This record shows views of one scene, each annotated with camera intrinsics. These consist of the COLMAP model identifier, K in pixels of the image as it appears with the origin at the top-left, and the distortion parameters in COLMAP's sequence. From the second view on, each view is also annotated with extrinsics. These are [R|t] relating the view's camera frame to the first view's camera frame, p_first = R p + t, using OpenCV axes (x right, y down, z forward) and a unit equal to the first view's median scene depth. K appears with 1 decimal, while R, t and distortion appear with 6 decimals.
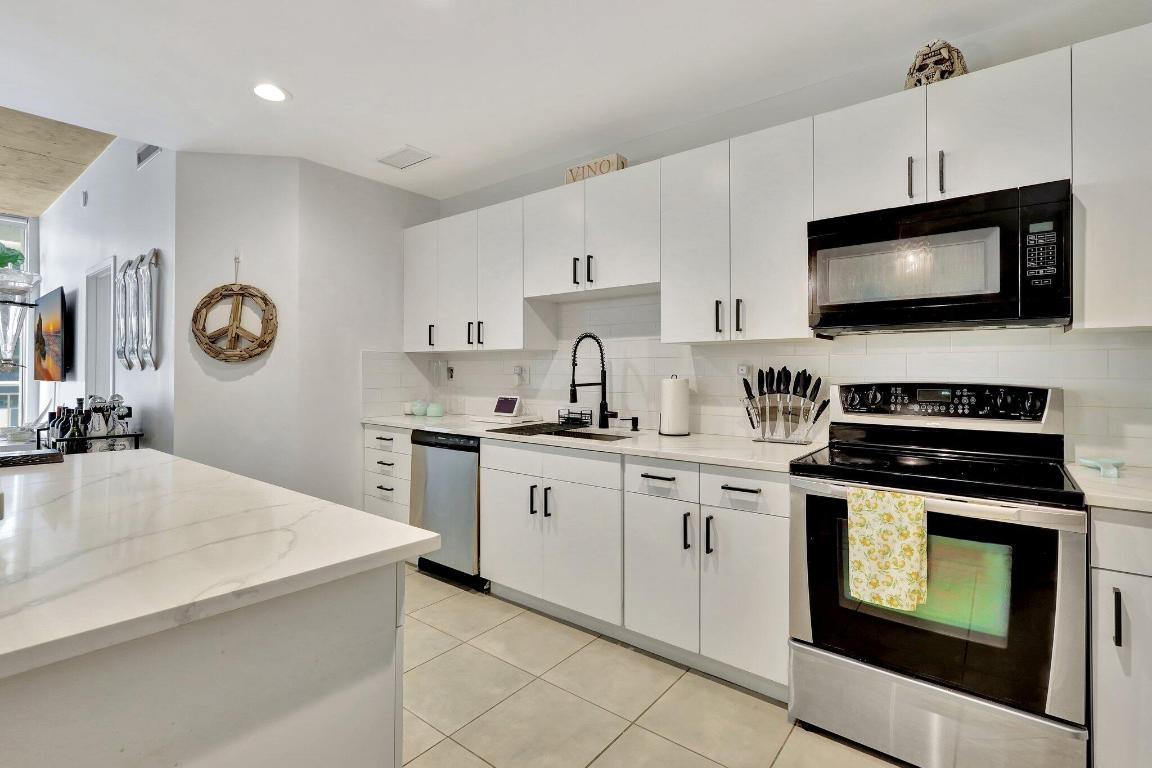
lens RADIAL K [[535.7, 0, 576.7], [0, 535.7, 366.2], [0, 0, 1]] dist [0.002171, 0.001573]
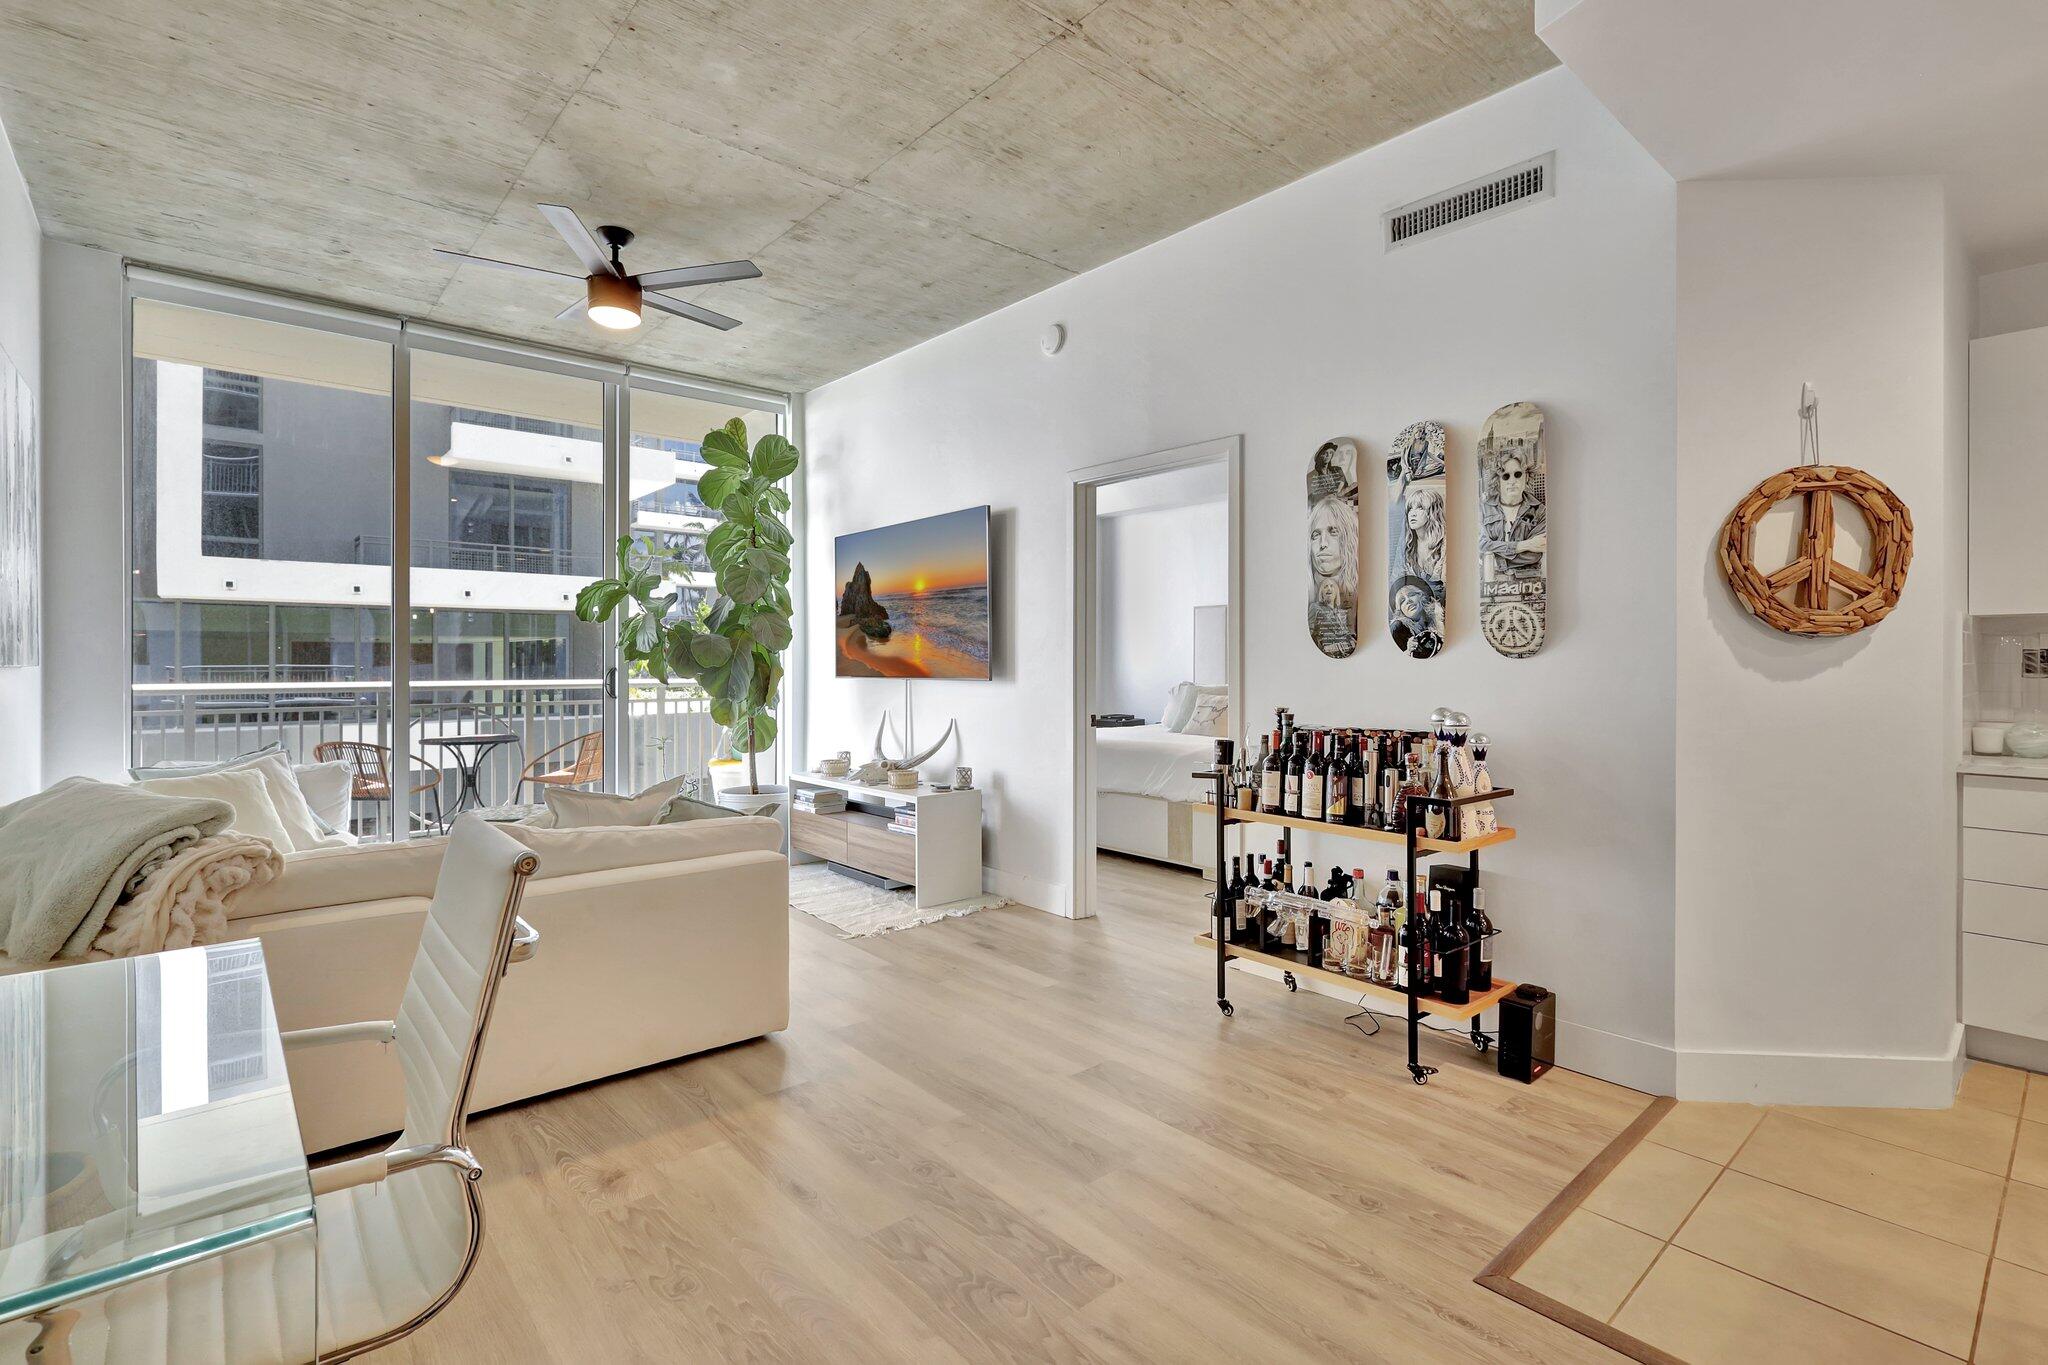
lens RADIAL K [[952.3, 0, 1033.6], [0, 952.3, 664.4], [0, 0, 1]] dist [0.002171, 0.001573]
pose [[0.983511, -0.000456, -0.180848, -1.290982], [0.002098, 0.999958, 0.008888, 0.006980], [0.180836, -0.009121, 0.983471, 0.098036]]
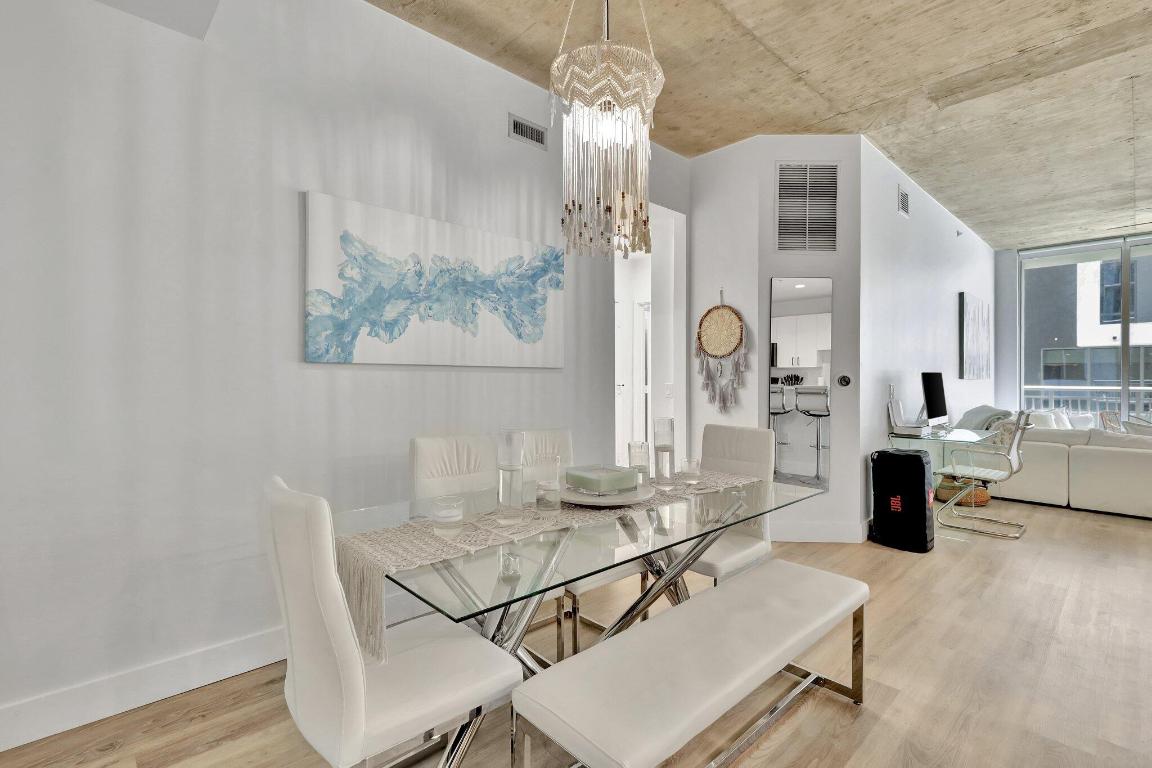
lens RADIAL K [[535.7, 0, 570.4], [0, 535.7, 381.9], [0, 0, 1]] dist [0.002171, 0.001573]
pose [[-0.144931, 0.004965, -0.989429, -0.012474], [0.005678, 0.999975, 0.004186, 0.005724], [0.989426, -0.005012, -0.144955, -0.499743]]
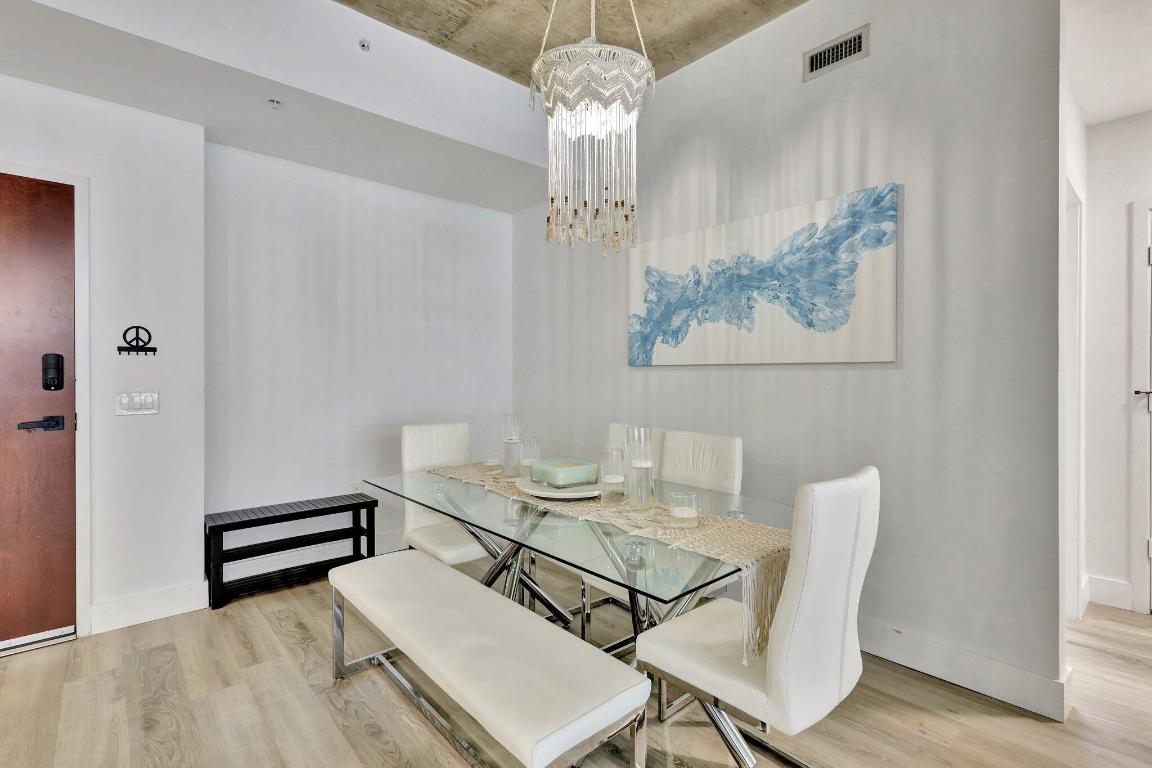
lens RADIAL K [[535.7, 0, 576.9], [0, 535.7, 375.7], [0, 0, 1]] dist [0.002171, 0.001573]
pose [[-0.984455, 0.002050, 0.175624, -0.874511], [0.001197, 0.999987, -0.004966, 0.004348], [-0.175632, -0.004678, -0.984445, 0.179733]]
